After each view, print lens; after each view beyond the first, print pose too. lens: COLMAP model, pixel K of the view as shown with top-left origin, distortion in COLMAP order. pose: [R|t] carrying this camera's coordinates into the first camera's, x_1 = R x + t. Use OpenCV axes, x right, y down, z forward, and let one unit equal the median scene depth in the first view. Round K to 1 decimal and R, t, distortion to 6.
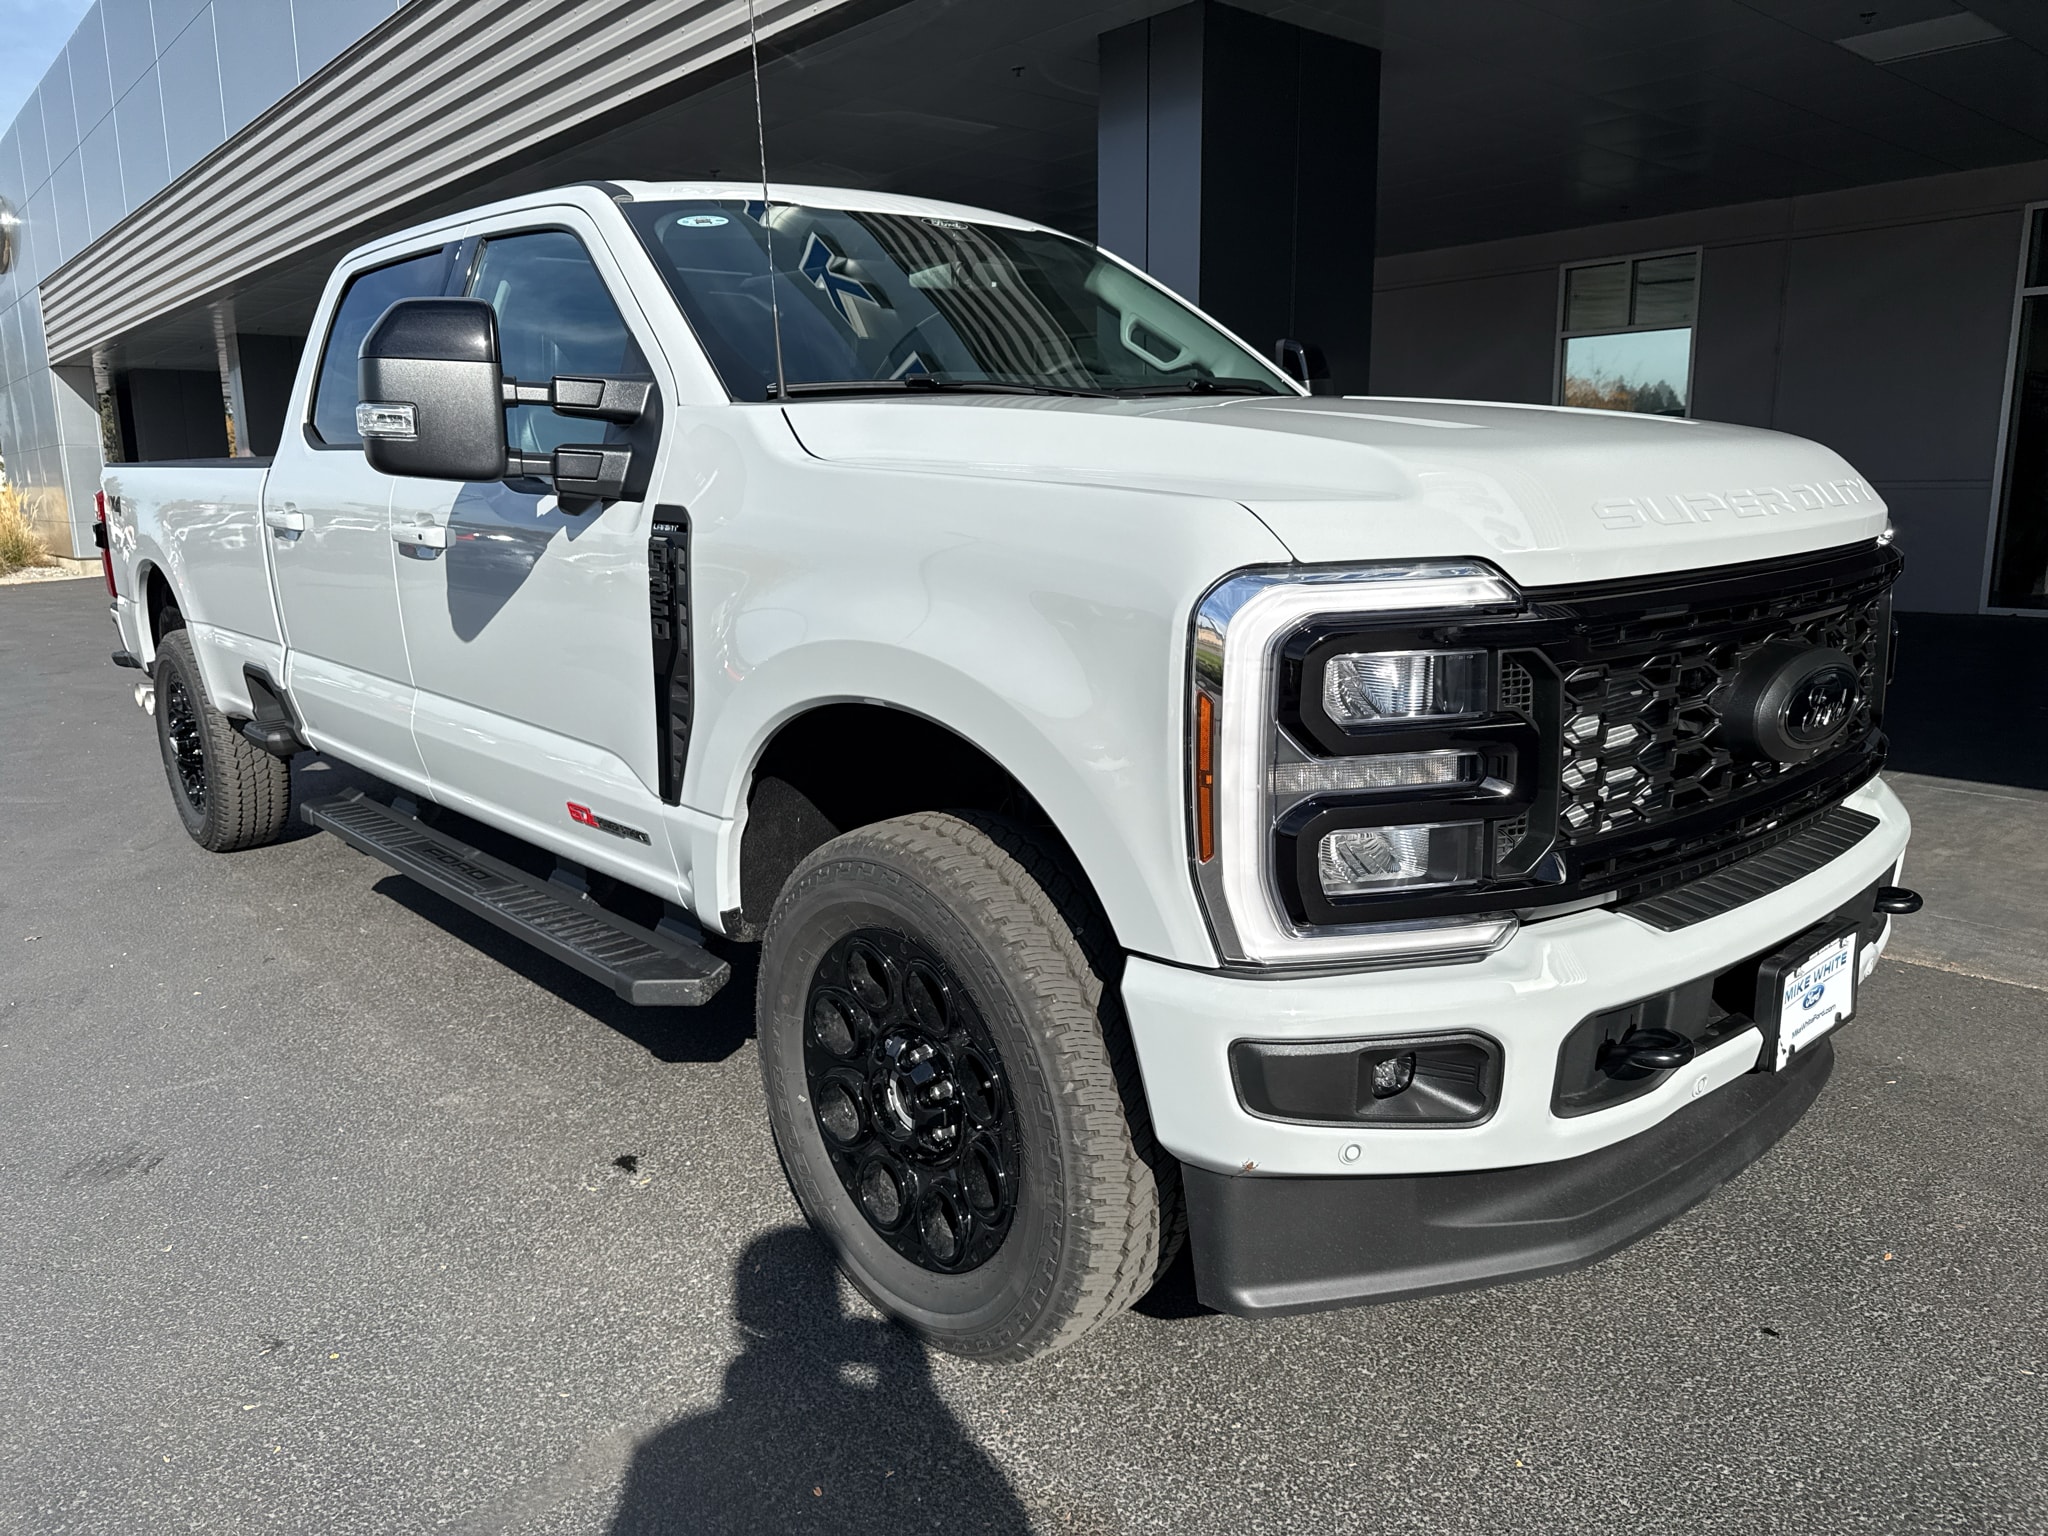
lens RADIAL K [[1397.8, 0, 1024.0], [0, 1397.8, 768.0], [0, 0, 1]] dist [0.000475, -0.041147]
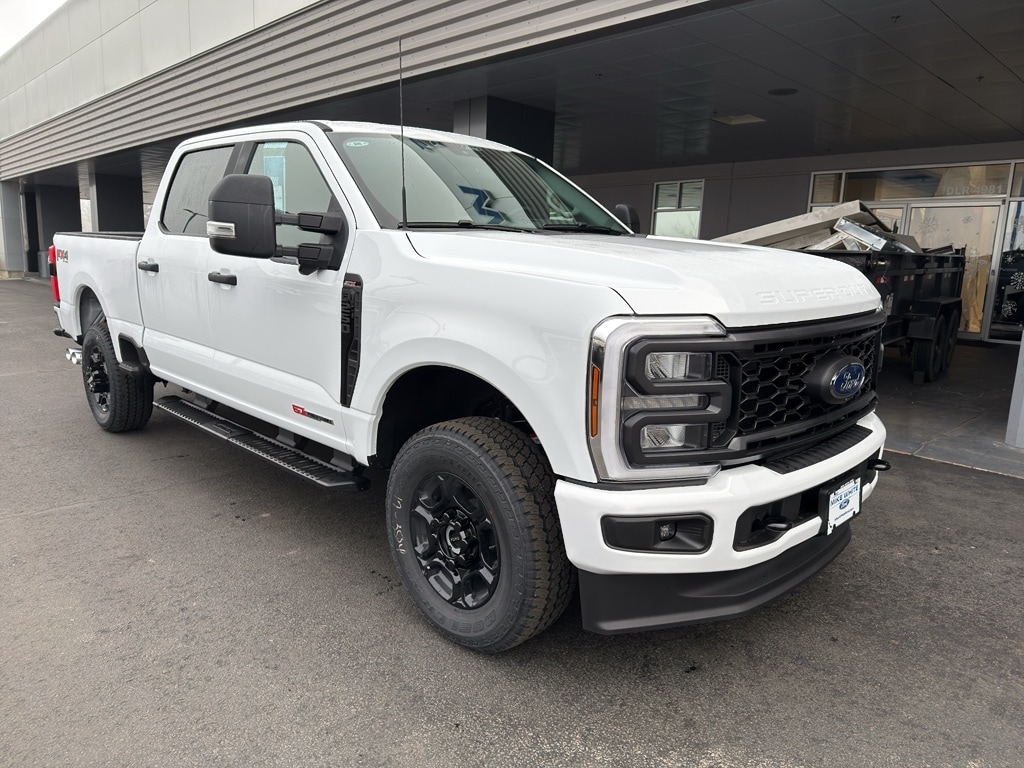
lens RADIAL K [[698.9, 0, 512.0], [0, 698.9, 384.0], [0, 0, 1]] dist [0.000475, -0.041147]
pose [[0.997887, 0.033880, 0.055434, -0.063497], [-0.032799, 0.999256, -0.020292, 0.004069], [-0.056080, 0.018431, 0.998256, -0.148727]]
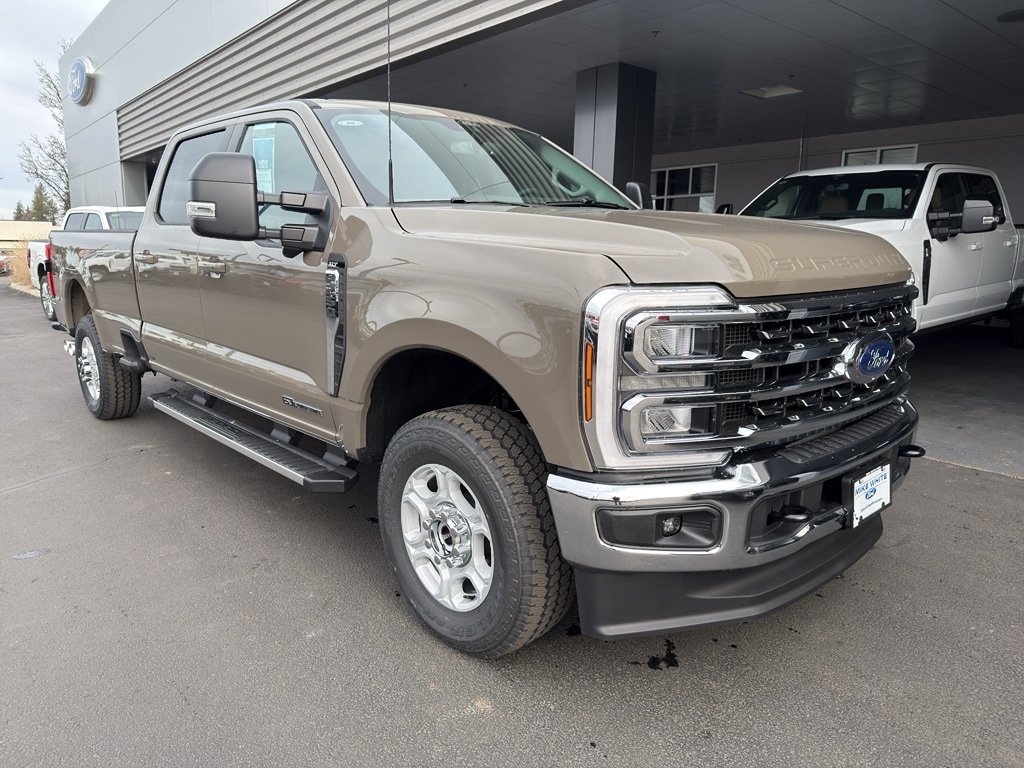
lens RADIAL K [[698.9, 0, 512.0], [0, 698.9, 384.0], [0, 0, 1]] dist [0.000475, -0.041147]
pose [[0.999637, 0.019997, 0.018044, -0.005827], [-0.019696, 0.999666, -0.016711, 0.024079], [-0.018372, 0.016349, 0.999698, -0.059893]]
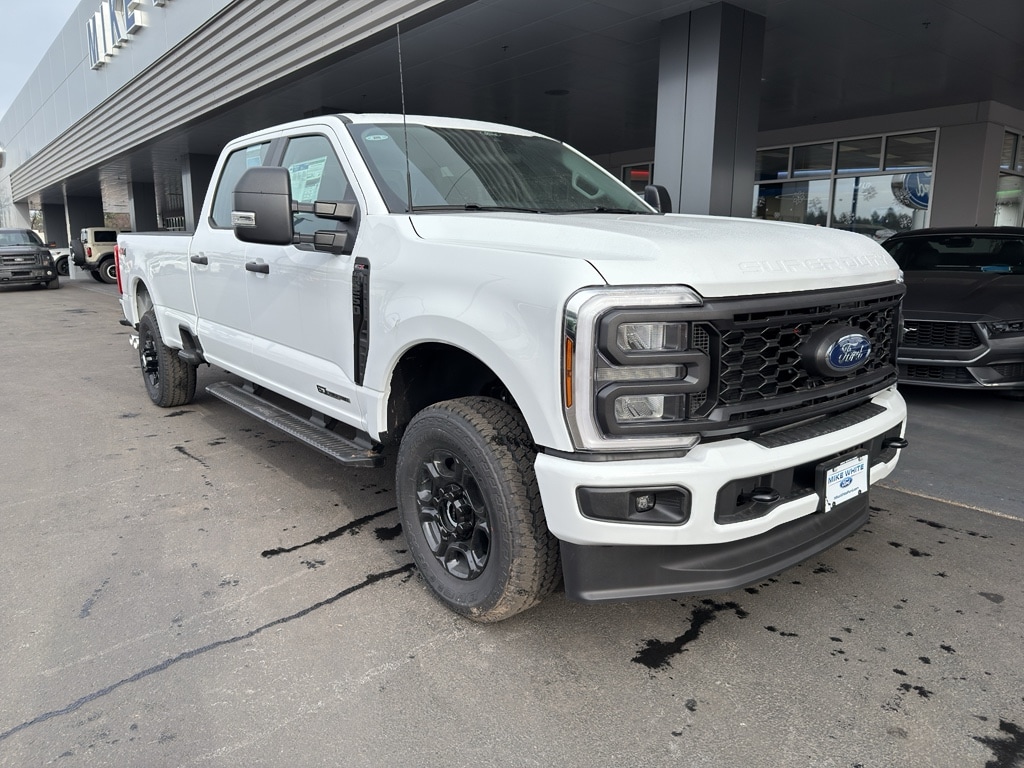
lens RADIAL K [[698.9, 0, 512.0], [0, 698.9, 384.0], [0, 0, 1]] dist [0.000475, -0.041147]
pose [[0.997793, 0.029624, -0.059429, 0.085122], [-0.030270, 0.999492, -0.009999, 0.033156], [0.059103, 0.011775, 0.998182, -0.172445]]
